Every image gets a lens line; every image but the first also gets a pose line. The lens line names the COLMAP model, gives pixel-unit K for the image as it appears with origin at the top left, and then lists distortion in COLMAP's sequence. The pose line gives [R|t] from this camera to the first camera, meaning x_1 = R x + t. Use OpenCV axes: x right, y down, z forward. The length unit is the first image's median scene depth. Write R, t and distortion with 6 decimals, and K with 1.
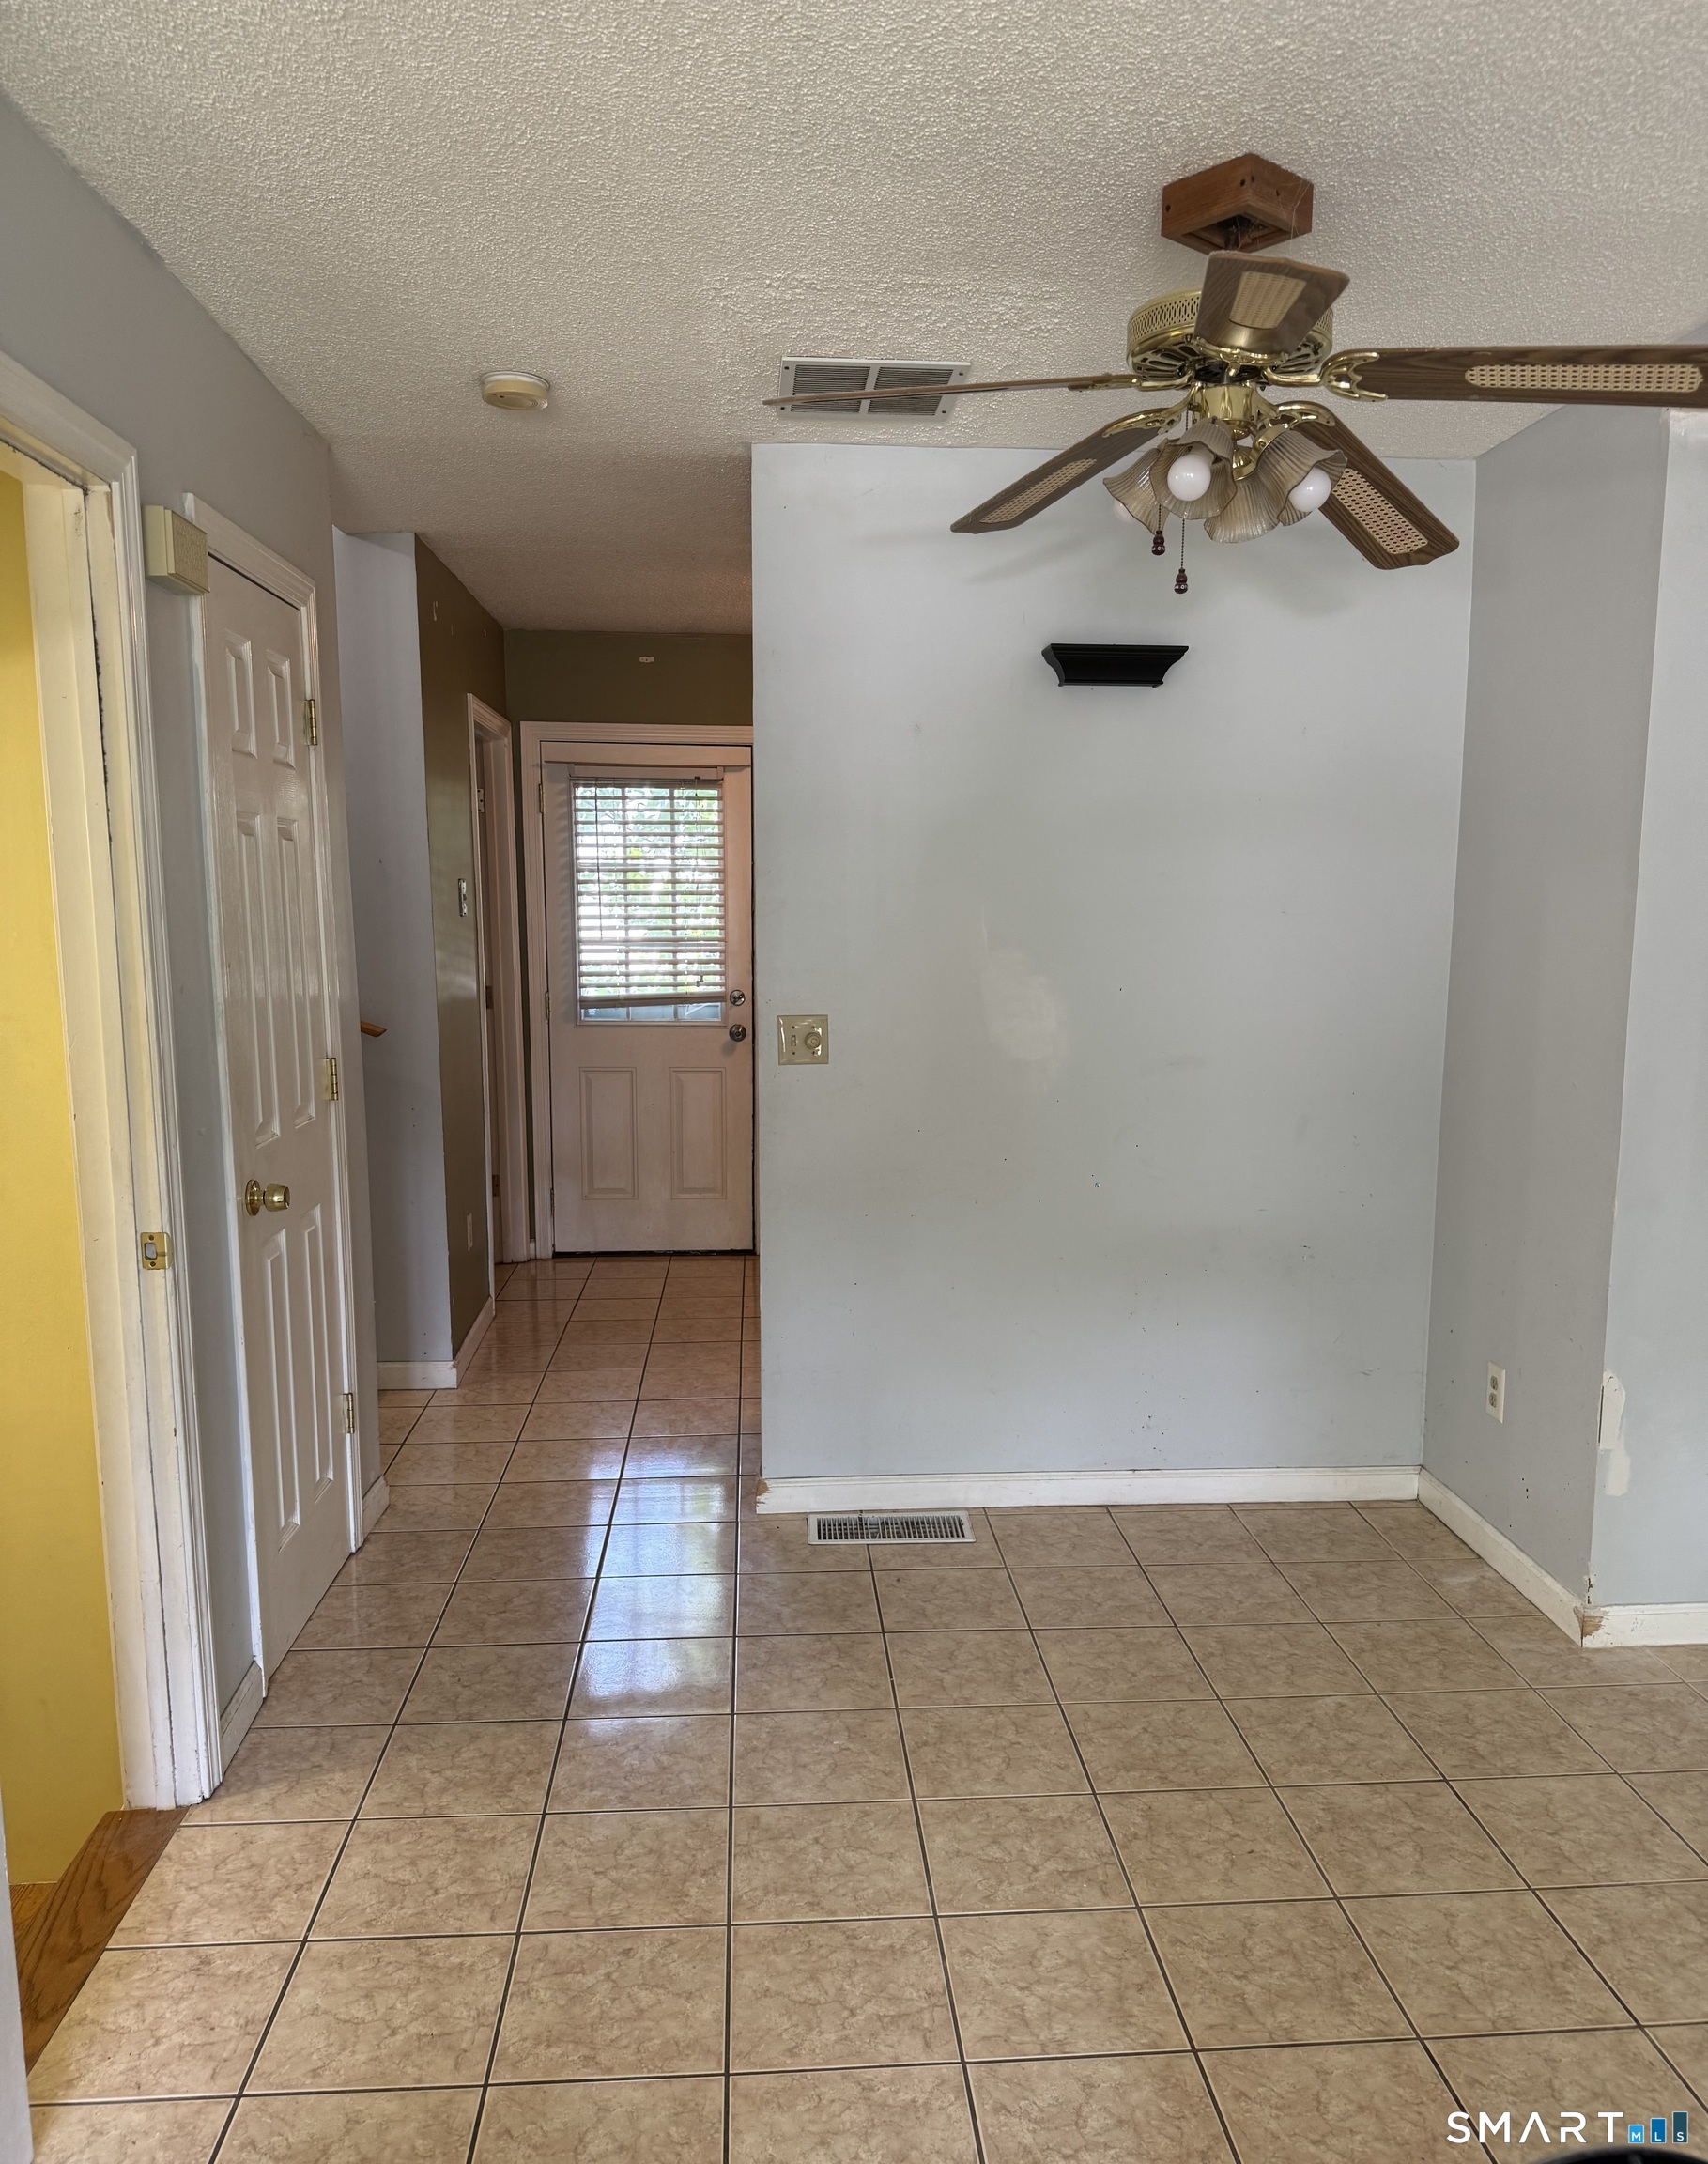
lens RADIAL K [[1609.5, 0, 854.7], [0, 1609.5, 1139.5], [0, 0, 1]] dist [0.060051, -0.064509]
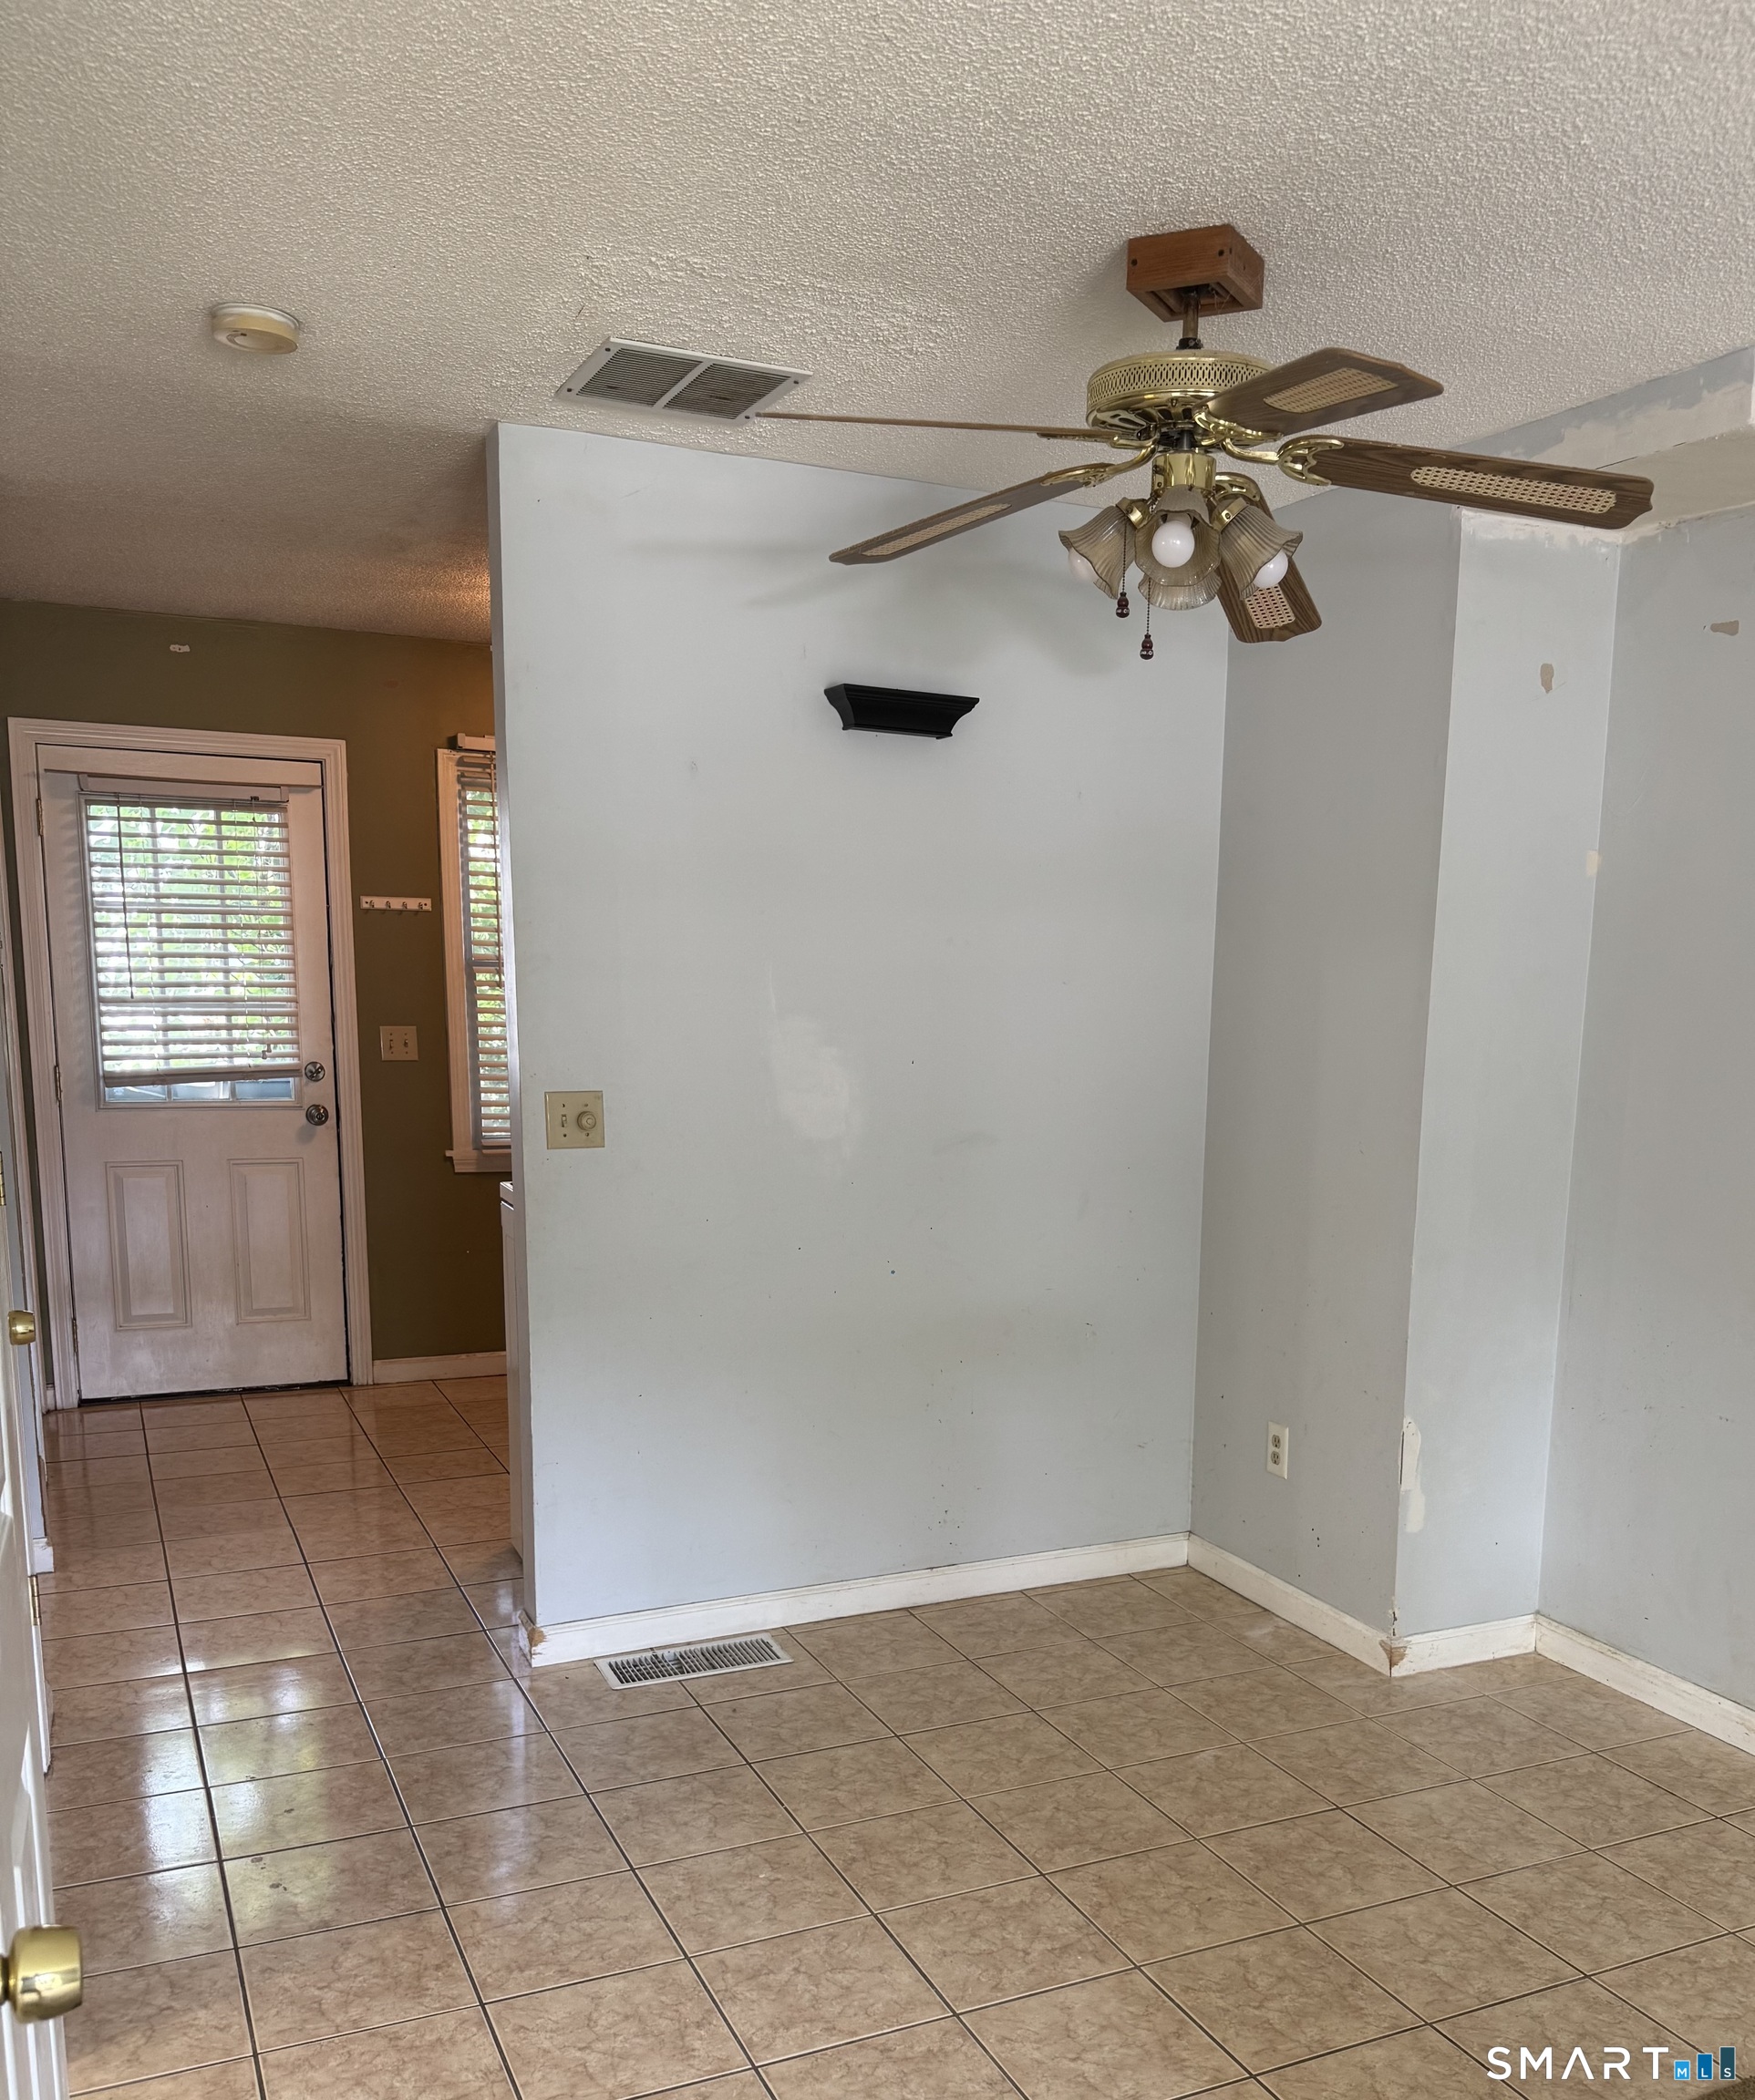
lens RADIAL K [[1851.3, 0, 966.6], [0, 1851.3, 1301.3], [0, 0, 1]] dist [0.092377, -0.115675]
pose [[0.927676, -0.054224, 0.369427, -0.250054], [0.040901, 0.998202, 0.043806, 0.001114], [-0.371139, -0.025528, 0.928227, -0.024883]]
